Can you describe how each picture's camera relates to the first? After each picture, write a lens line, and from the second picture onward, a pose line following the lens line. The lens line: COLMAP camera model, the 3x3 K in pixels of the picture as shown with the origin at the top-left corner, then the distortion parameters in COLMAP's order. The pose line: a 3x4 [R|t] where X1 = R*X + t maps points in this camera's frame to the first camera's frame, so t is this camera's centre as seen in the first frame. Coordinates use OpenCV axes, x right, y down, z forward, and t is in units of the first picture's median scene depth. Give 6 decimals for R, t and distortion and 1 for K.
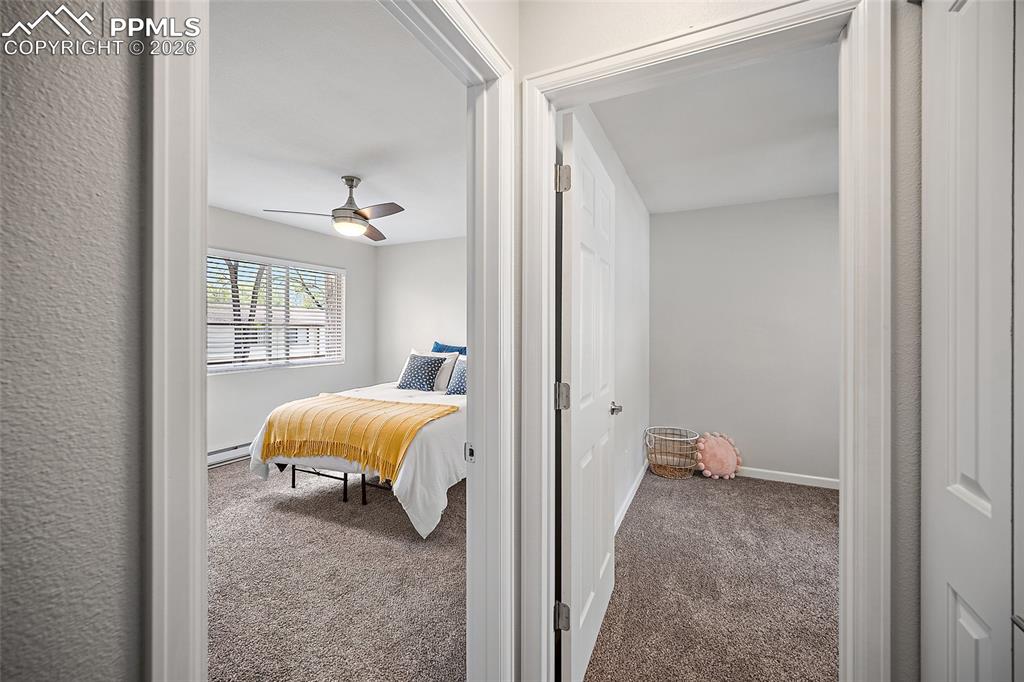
lens RADIAL K [[408.0, 0, 515.9], [0, 408.0, 330.4], [0, 0, 1]] dist [-0.003077, -0.000234]
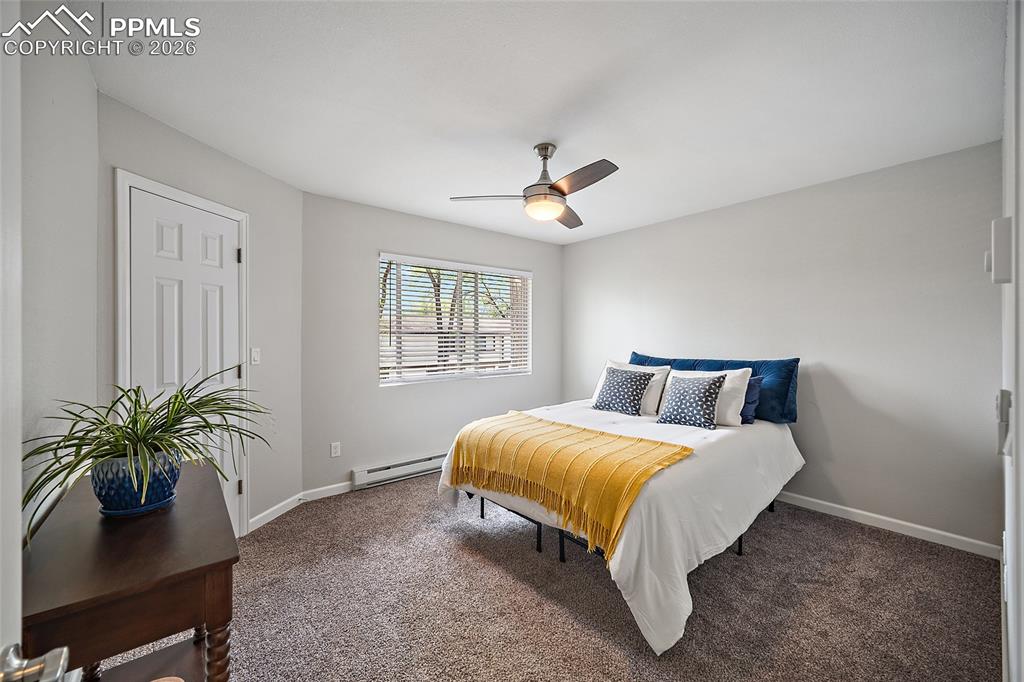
lens RADIAL K [[407.9, 0, 514.4], [0, 407.9, 342.5], [0, 0, 1]] dist [-0.000482, -0.000068]
pose [[0.912724, 0.001804, -0.408573, -0.131830], [0.002503, 0.999947, 0.010005, 0.000094], [0.408570, -0.010155, 0.912671, 0.243806]]
